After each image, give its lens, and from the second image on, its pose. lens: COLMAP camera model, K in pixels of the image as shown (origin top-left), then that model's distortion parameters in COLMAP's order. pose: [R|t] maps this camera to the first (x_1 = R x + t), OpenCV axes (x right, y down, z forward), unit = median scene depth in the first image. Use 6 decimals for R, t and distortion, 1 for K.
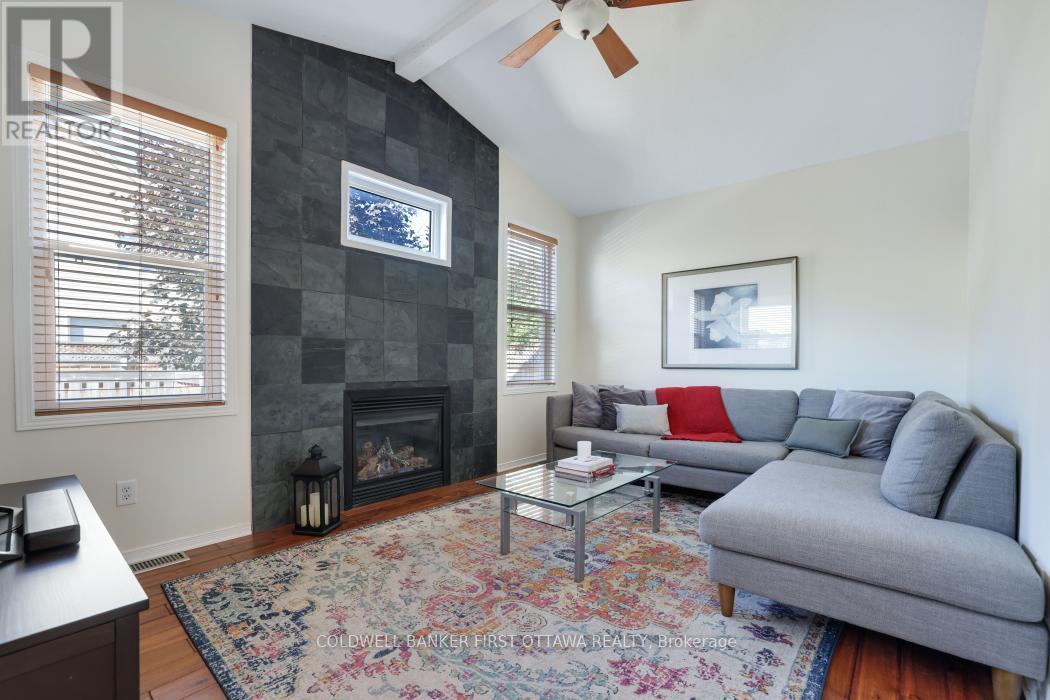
lens RADIAL K [[451.4, 0, 519.0], [0, 451.4, 353.2], [0, 0, 1]] dist [-0.012925, 0.000469]
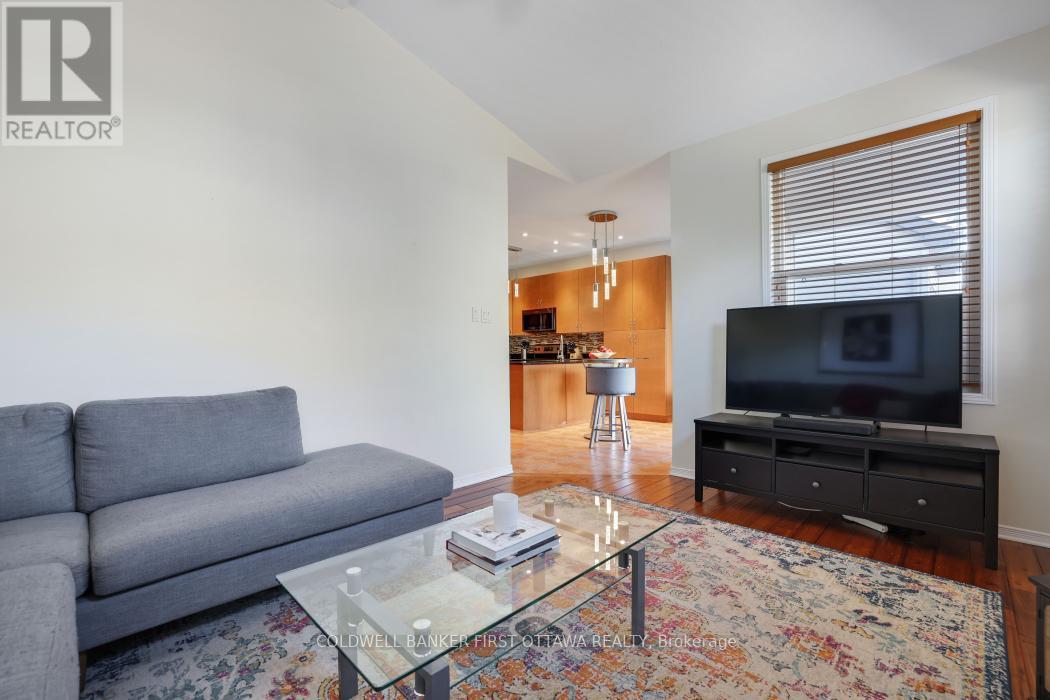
lens RADIAL K [[451.4, 0, 519.0], [0, 451.4, 353.2], [0, 0, 1]] dist [-0.012925, 0.000469]
pose [[-0.997180, 0.002238, 0.075019, 0.113980], [0.000907, 0.999842, -0.017778, 0.043529], [-0.075047, -0.017659, -0.997024, 2.080952]]
